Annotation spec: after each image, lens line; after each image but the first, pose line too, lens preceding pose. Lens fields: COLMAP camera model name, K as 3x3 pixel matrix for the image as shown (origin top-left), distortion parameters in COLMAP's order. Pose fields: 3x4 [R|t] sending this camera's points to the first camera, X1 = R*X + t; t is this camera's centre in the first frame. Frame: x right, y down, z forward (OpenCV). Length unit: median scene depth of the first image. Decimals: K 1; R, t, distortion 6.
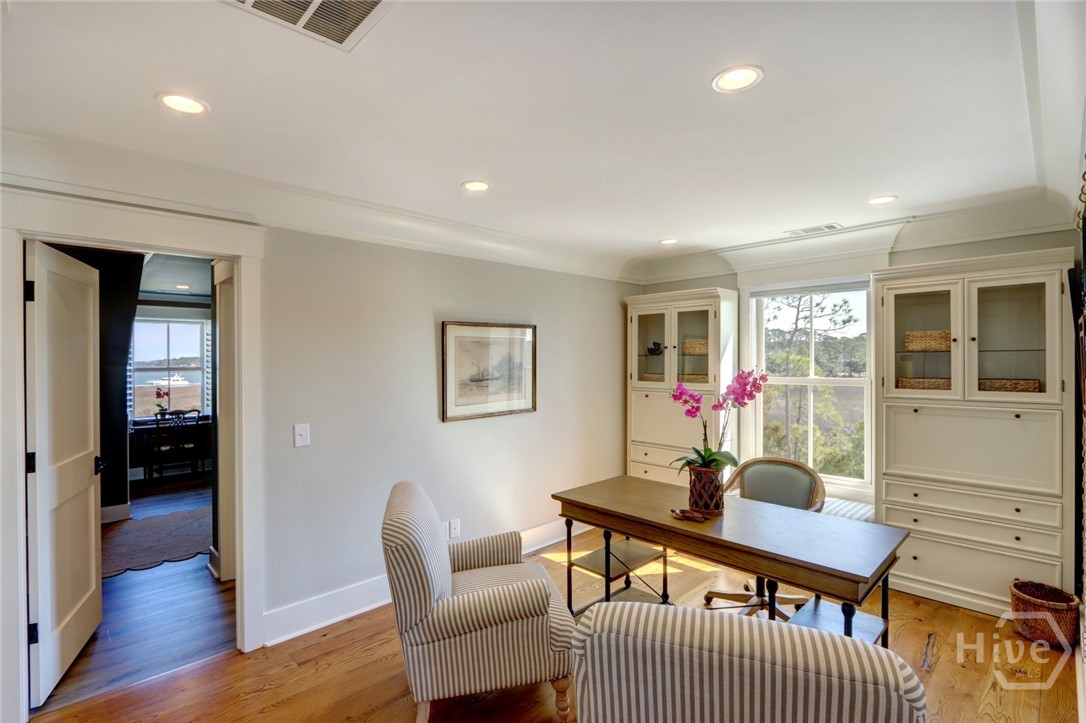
lens RADIAL K [[507.3, 0, 521.0], [0, 507.3, 365.1], [0, 0, 1]] dist [-0.003661, 0.000440]
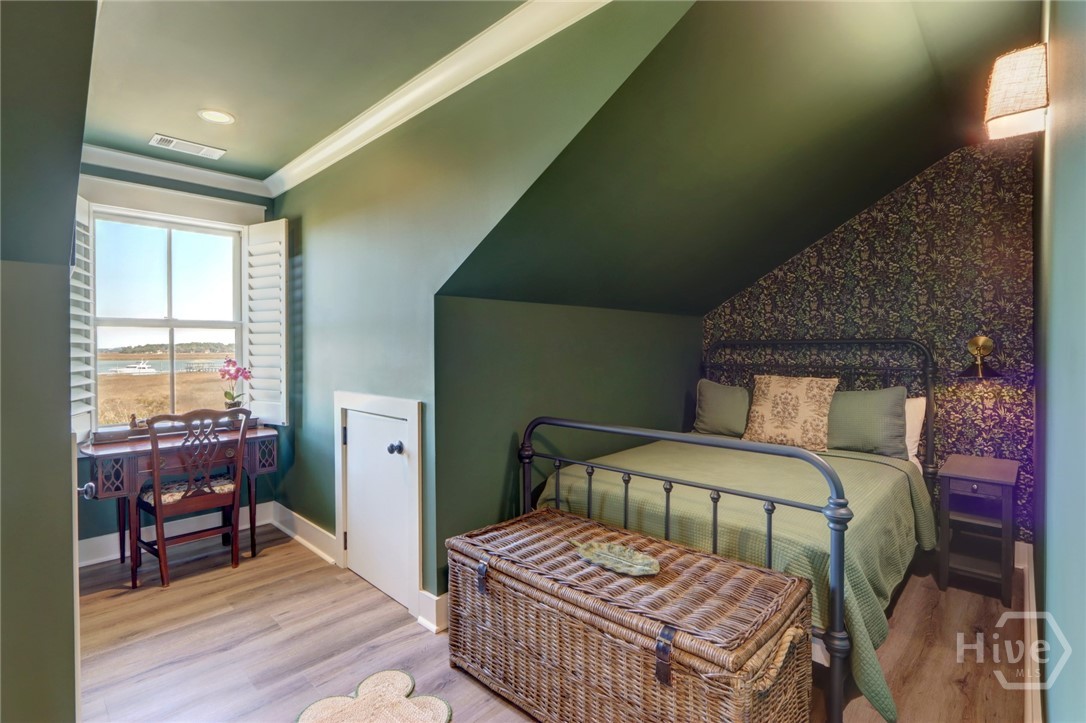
lens RADIAL K [[511.3, 0, 543.8], [0, 511.3, 346.4], [0, 0, 1]] dist [-0.003037, -0.000209]
pose [[0.997669, -0.006568, 0.067922, -0.192411], [0.006883, 0.999967, -0.004405, 0.019177], [-0.067891, 0.004862, 0.997681, 0.252191]]
